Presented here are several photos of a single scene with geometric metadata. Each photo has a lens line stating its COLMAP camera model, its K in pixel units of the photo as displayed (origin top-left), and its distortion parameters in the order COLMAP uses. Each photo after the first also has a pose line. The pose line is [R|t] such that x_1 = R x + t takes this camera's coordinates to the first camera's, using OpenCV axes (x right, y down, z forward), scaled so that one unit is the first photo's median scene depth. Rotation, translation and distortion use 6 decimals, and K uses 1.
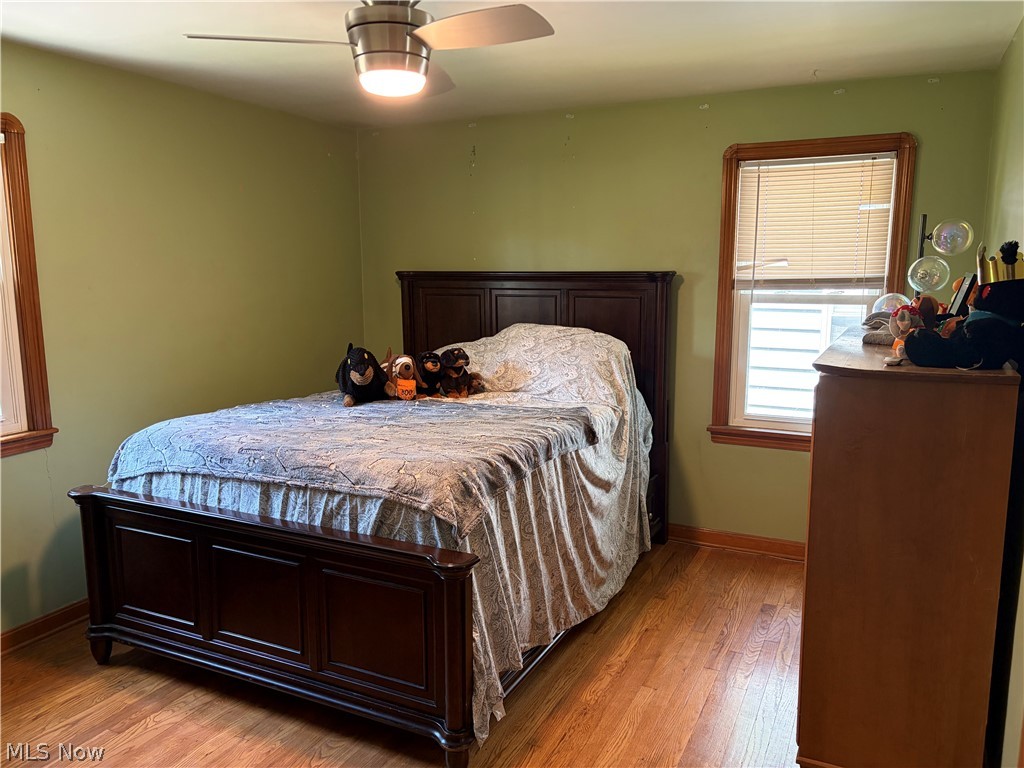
lens RADIAL K [[774.7, 0, 512.8], [0, 774.7, 381.0], [0, 0, 1]] dist [0.032449, -0.000323]
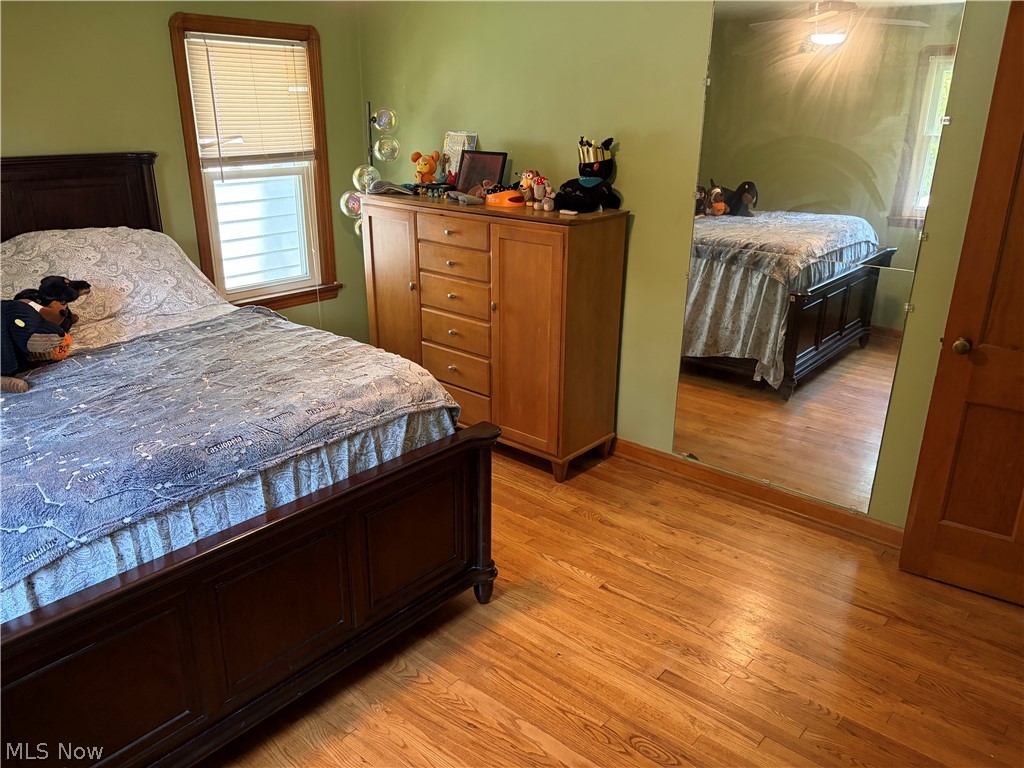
lens RADIAL K [[774.7, 0, 510.3], [0, 774.7, 385.5], [0, 0, 1]] dist [0.032449, -0.000323]
pose [[0.250202, -0.325922, 0.911687, -0.902560], [0.137000, 0.944081, 0.299905, -0.145609], [-0.958452, 0.049864, 0.280862, 0.509961]]
